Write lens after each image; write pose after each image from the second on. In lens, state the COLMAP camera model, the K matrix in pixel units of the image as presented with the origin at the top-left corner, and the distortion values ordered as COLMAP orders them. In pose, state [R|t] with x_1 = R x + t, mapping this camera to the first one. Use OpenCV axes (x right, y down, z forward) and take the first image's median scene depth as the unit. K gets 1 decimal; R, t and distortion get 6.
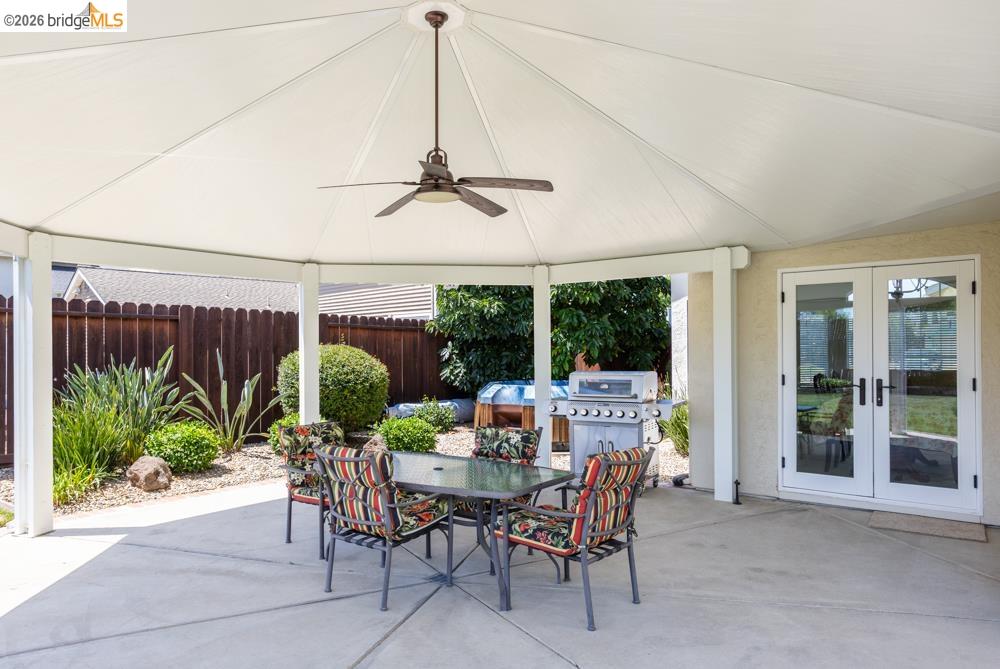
lens RADIAL K [[670.5, 0, 500.0], [0, 670.5, 334.5], [0, 0, 1]] dist [-0.002881, -0.000242]
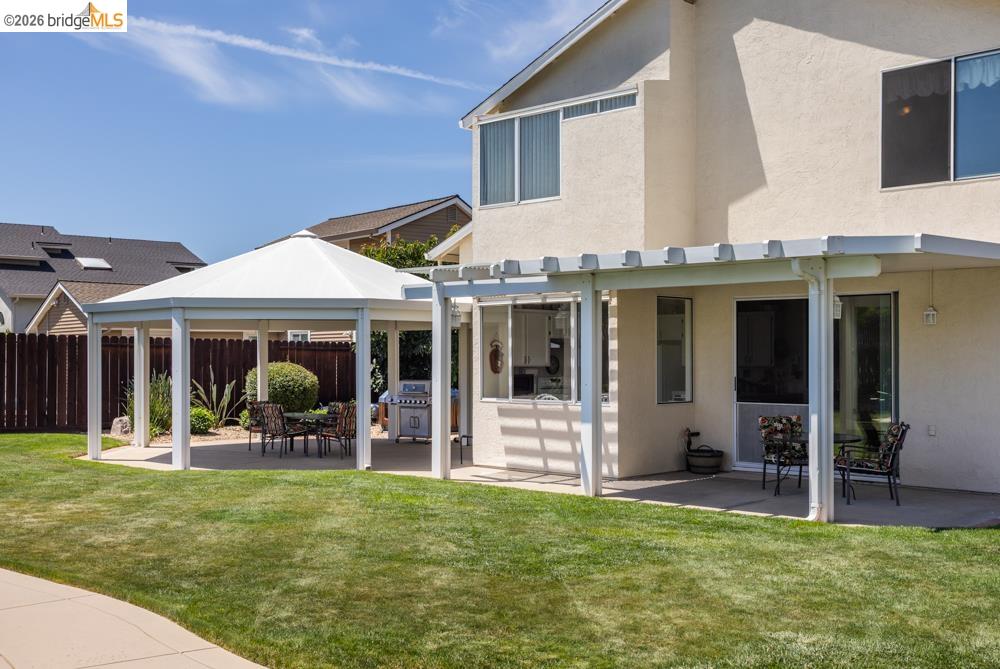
lens RADIAL K [[1231.9, 0, 500.0], [0, 1231.9, 334.5], [0, 0, 1]] dist [0.071929, 0.010415]
pose [[0.992998, 0.005497, -0.118003, 0.577052], [-0.004618, 0.999960, 0.007722, -0.072072], [0.118041, -0.007123, 0.992983, -1.731142]]
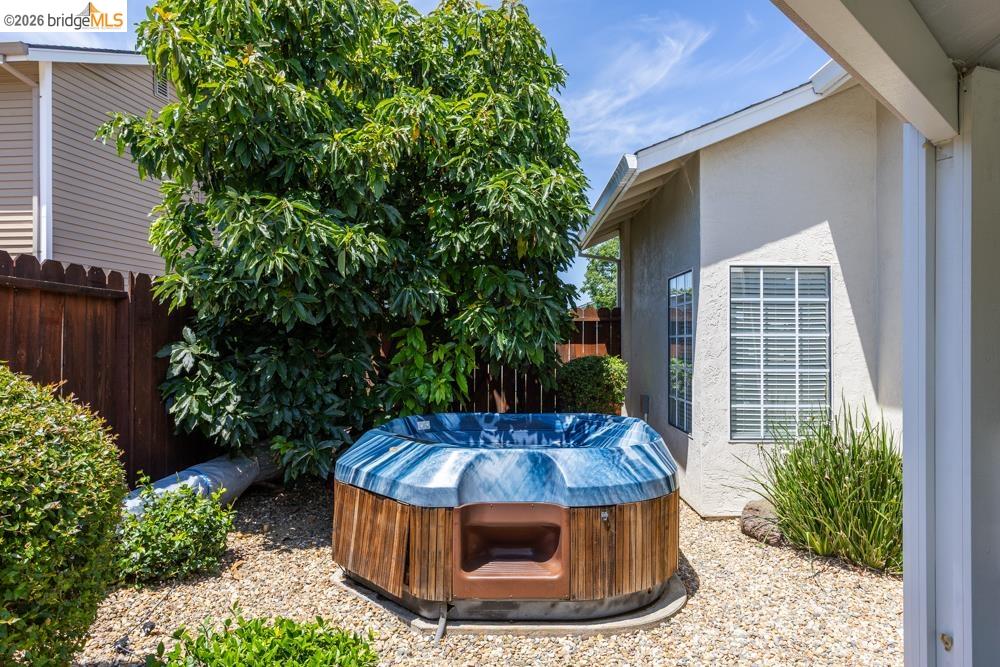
lens RADIAL K [[638.1, 0, 516.6], [0, 638.1, 335.7], [0, 0, 1]] dist [-0.002672, -0.000274]
pose [[0.787032, 0.011850, 0.616798, -0.202938], [-0.024042, 0.999645, 0.011472, 0.007449], [-0.616443, -0.023858, 0.787038, 0.724728]]
